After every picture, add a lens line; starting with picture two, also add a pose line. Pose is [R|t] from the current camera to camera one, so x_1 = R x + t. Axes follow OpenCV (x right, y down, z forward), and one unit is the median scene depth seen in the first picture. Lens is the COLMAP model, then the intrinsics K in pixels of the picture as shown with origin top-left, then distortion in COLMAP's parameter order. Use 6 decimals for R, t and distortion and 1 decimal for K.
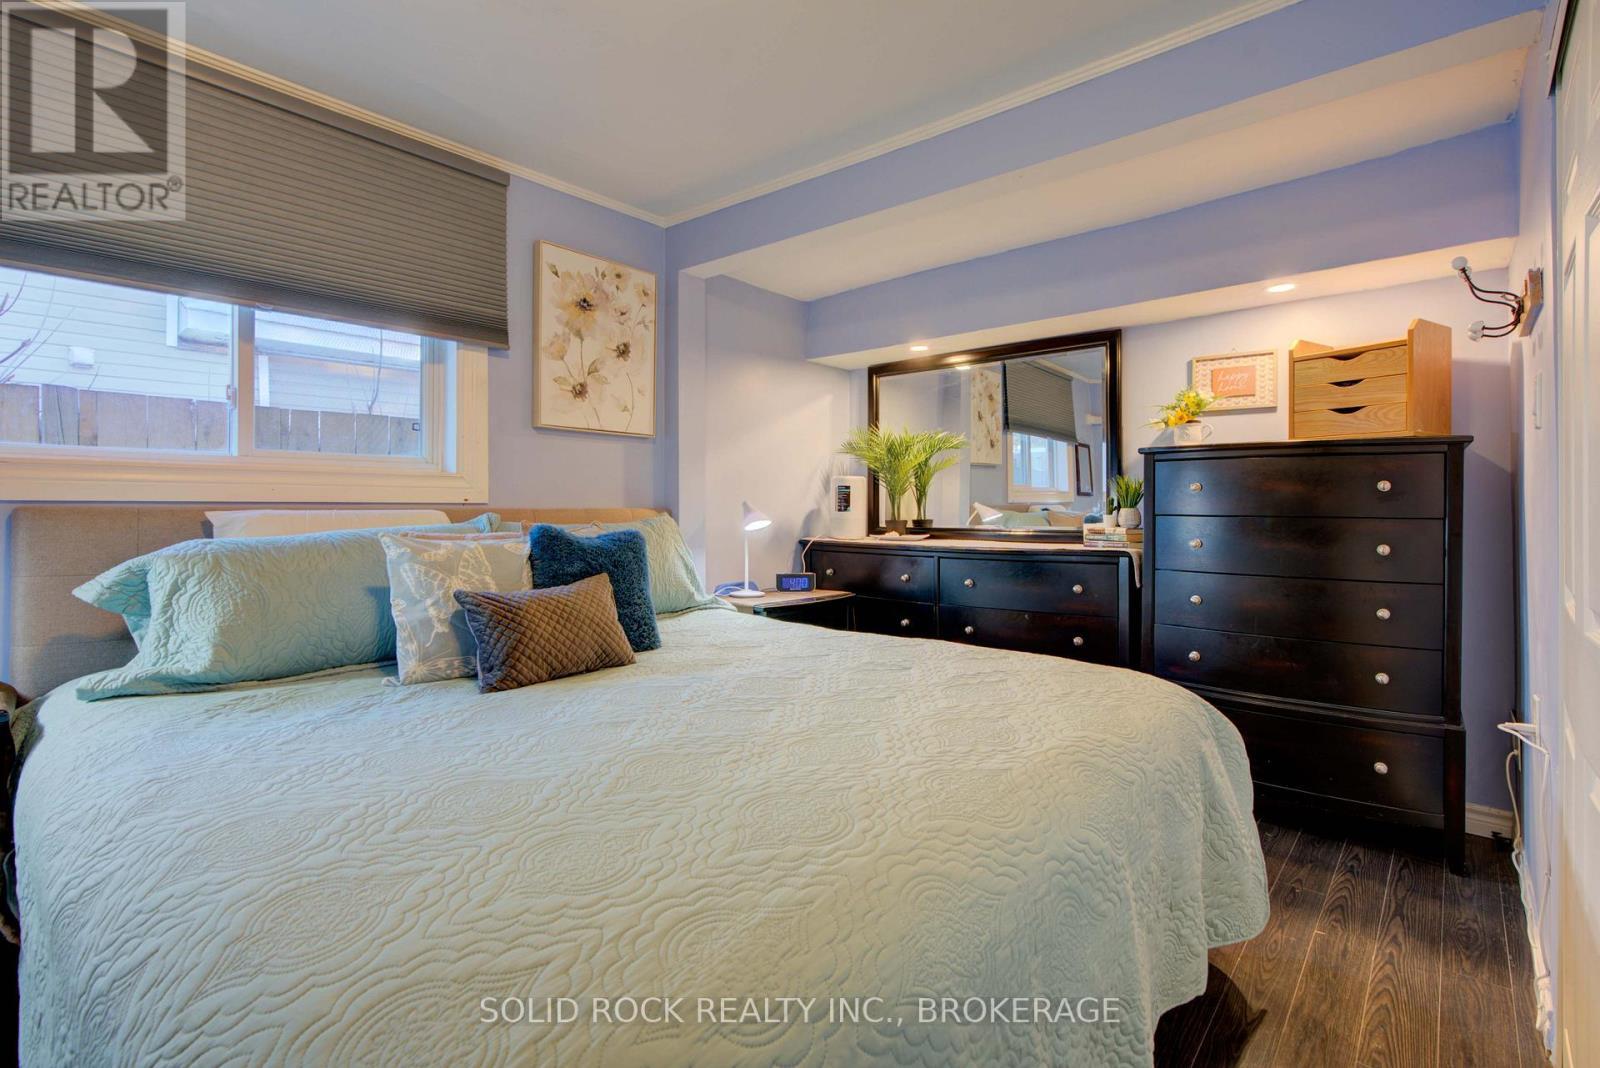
lens RADIAL K [[749.8, 0, 798.8], [0, 749.8, 490.4], [0, 0, 1]] dist [-0.001306, 0.001098]
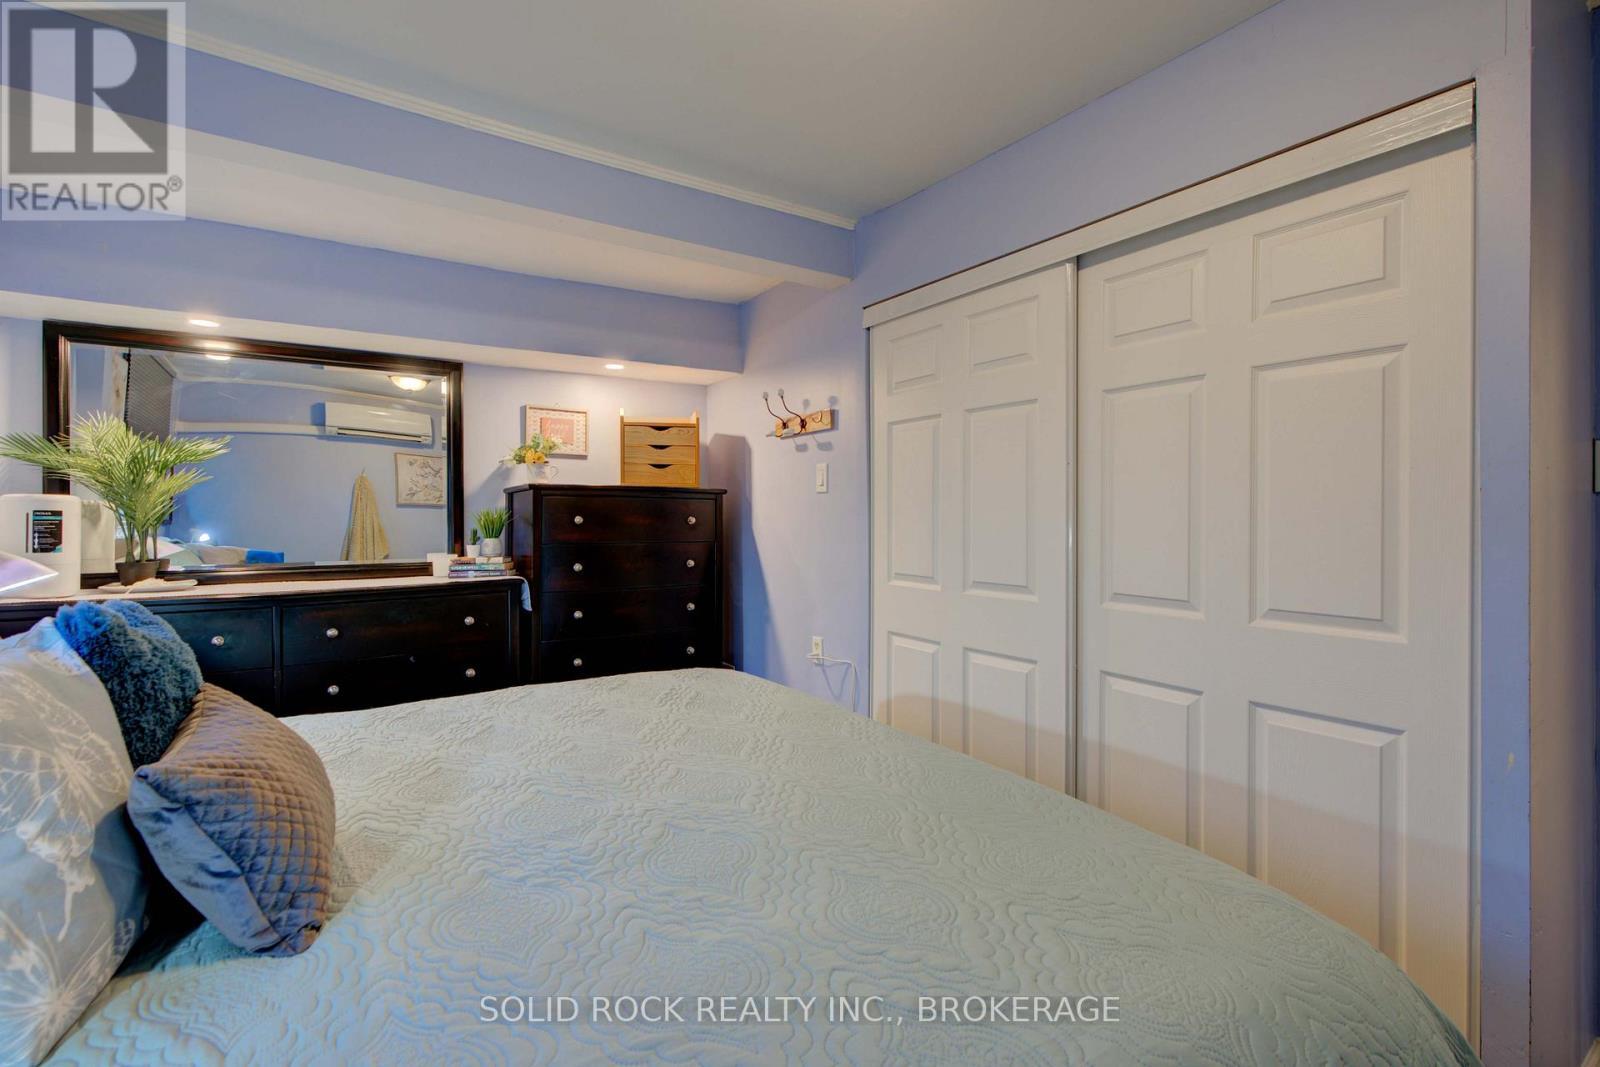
lens RADIAL K [[749.8, 0, 798.8], [0, 749.8, 489.9], [0, 0, 1]] dist [-0.001306, 0.001098]
pose [[0.237386, 0.042823, 0.970471, -0.501251], [-0.009298, 0.999082, -0.041811, -0.004165], [-0.971371, 0.000902, 0.237567, 0.352222]]
